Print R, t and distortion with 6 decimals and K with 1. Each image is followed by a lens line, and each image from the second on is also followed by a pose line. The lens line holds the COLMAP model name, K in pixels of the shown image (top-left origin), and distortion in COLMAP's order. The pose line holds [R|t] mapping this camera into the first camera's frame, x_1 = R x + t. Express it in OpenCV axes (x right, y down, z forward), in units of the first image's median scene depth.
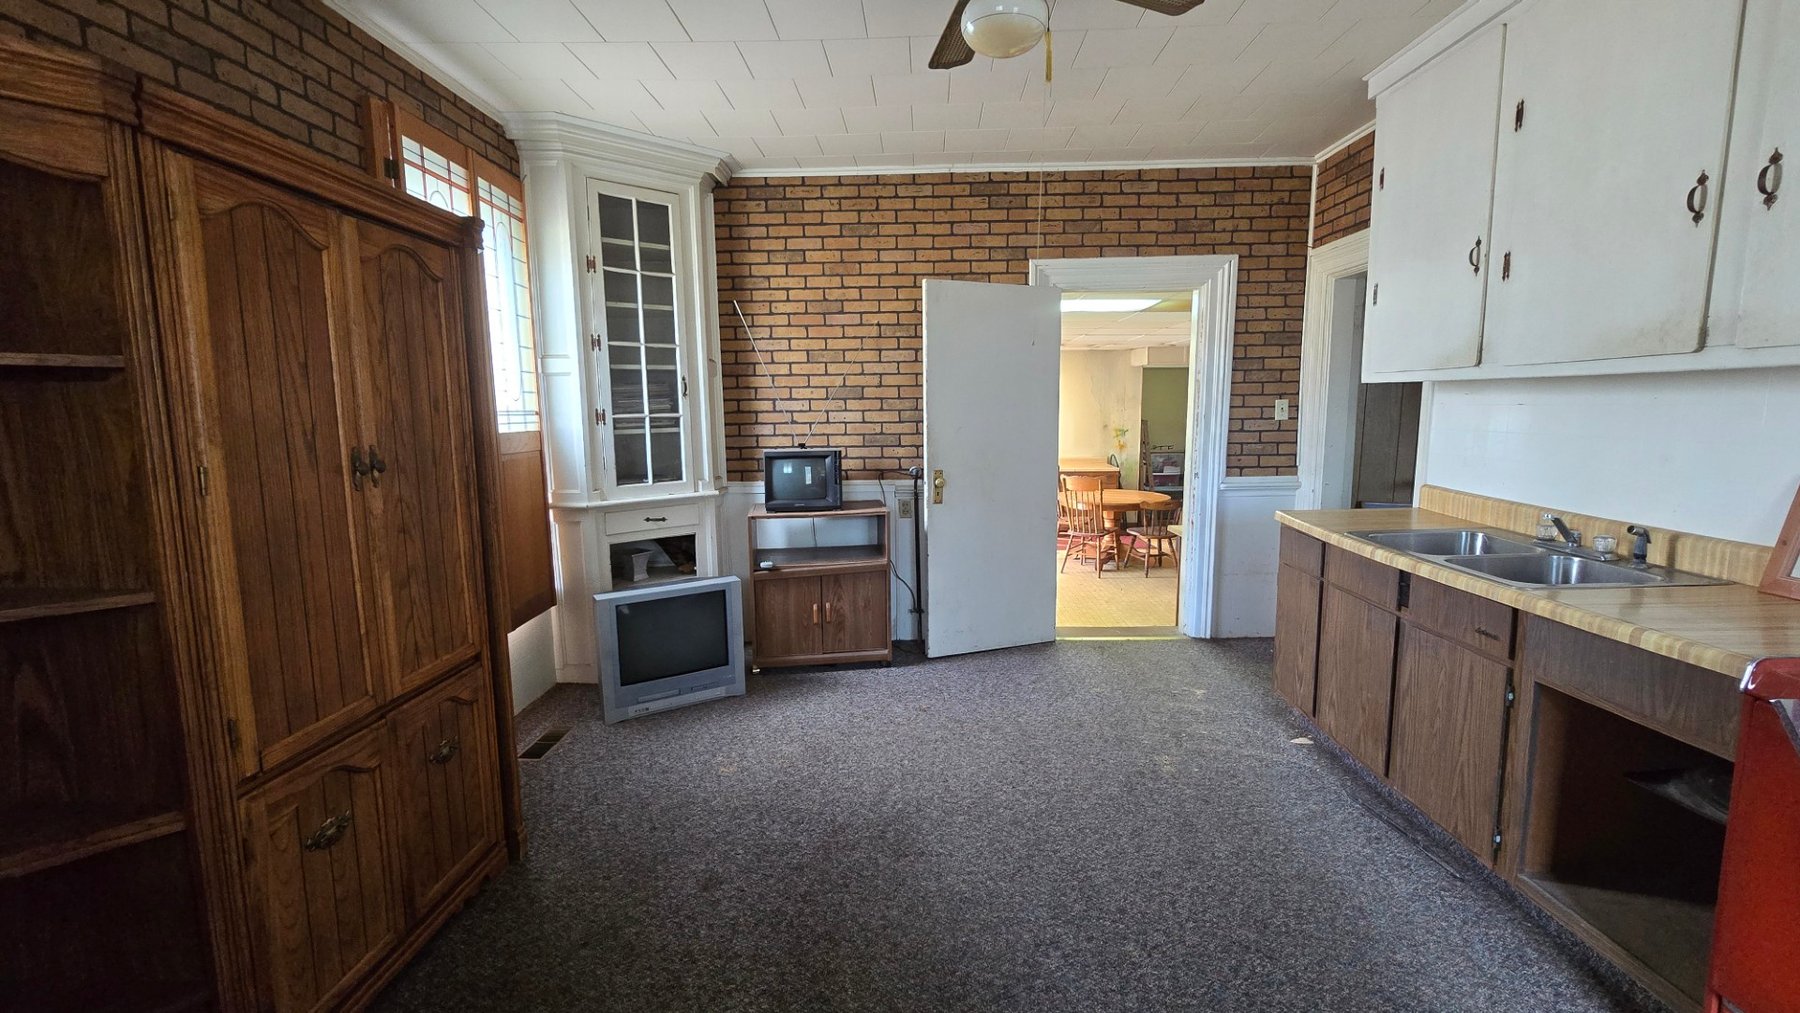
lens RADIAL K [[739.6, 0, 909.4], [0, 739.6, 500.7], [0, 0, 1]] dist [-0.003009, 0.001733]
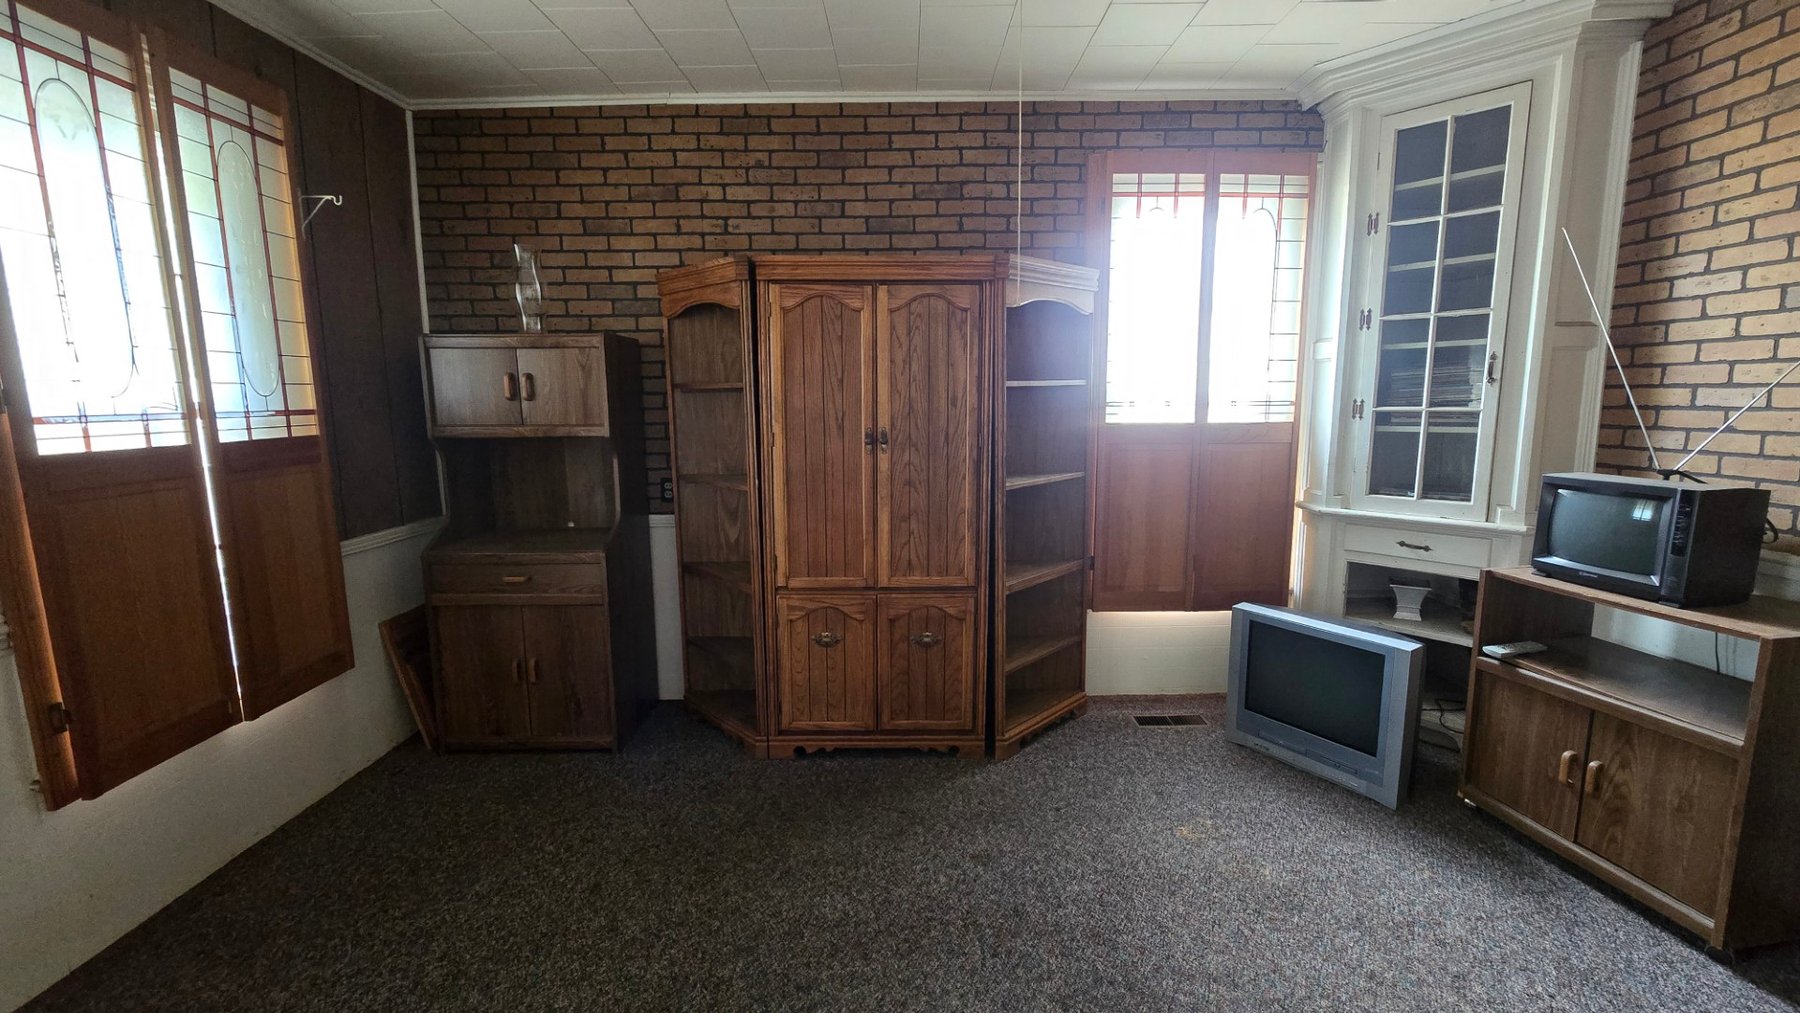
lens RADIAL K [[739.6, 0, 904.0], [0, 739.6, 501.0], [0, 0, 1]] dist [-0.003009, 0.001733]
pose [[0.015835, 0.153857, -0.987966, 0.430278], [-0.116609, 0.981632, 0.151001, -0.080666], [0.993052, 0.112815, 0.033485, 0.493147]]
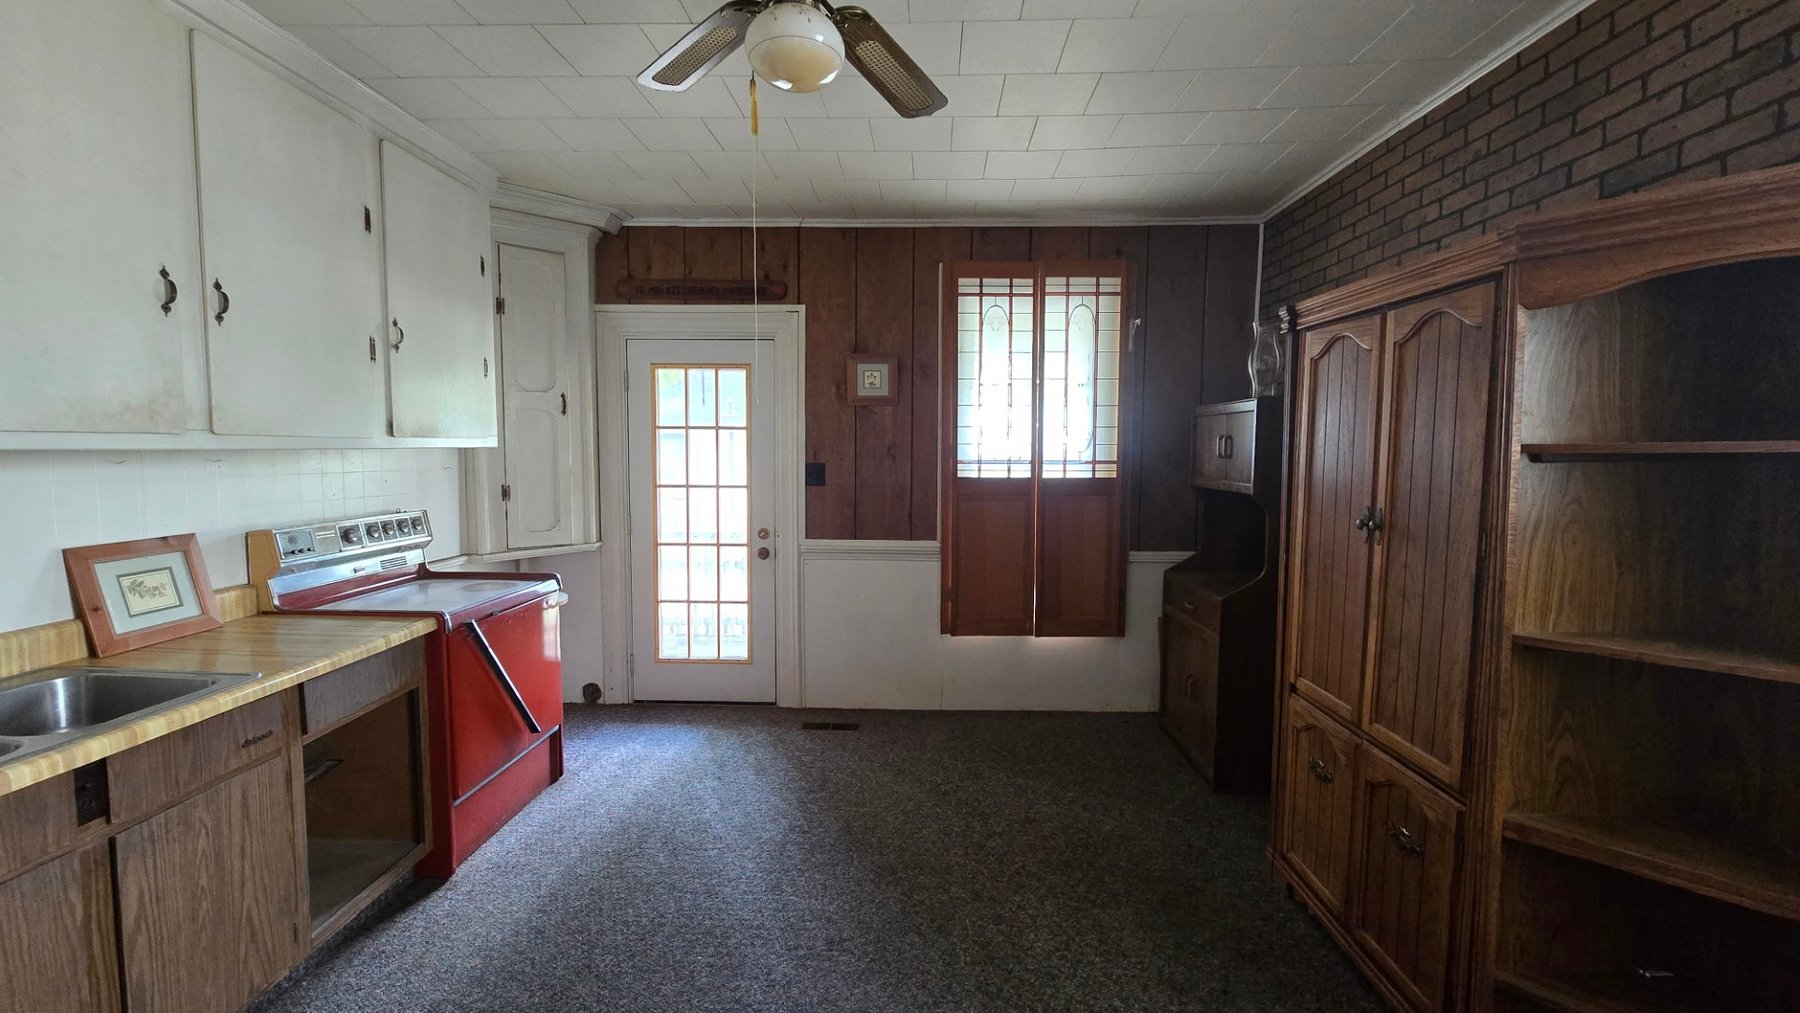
lens RADIAL K [[739.6, 0, 907.3], [0, 739.6, 503.8], [0, 0, 1]] dist [-0.003009, 0.001733]
pose [[-0.999928, 0.005916, 0.010436, -0.006338], [0.007889, 0.979647, 0.200571, -0.153940], [-0.009037, 0.200639, -0.979624, 1.035641]]
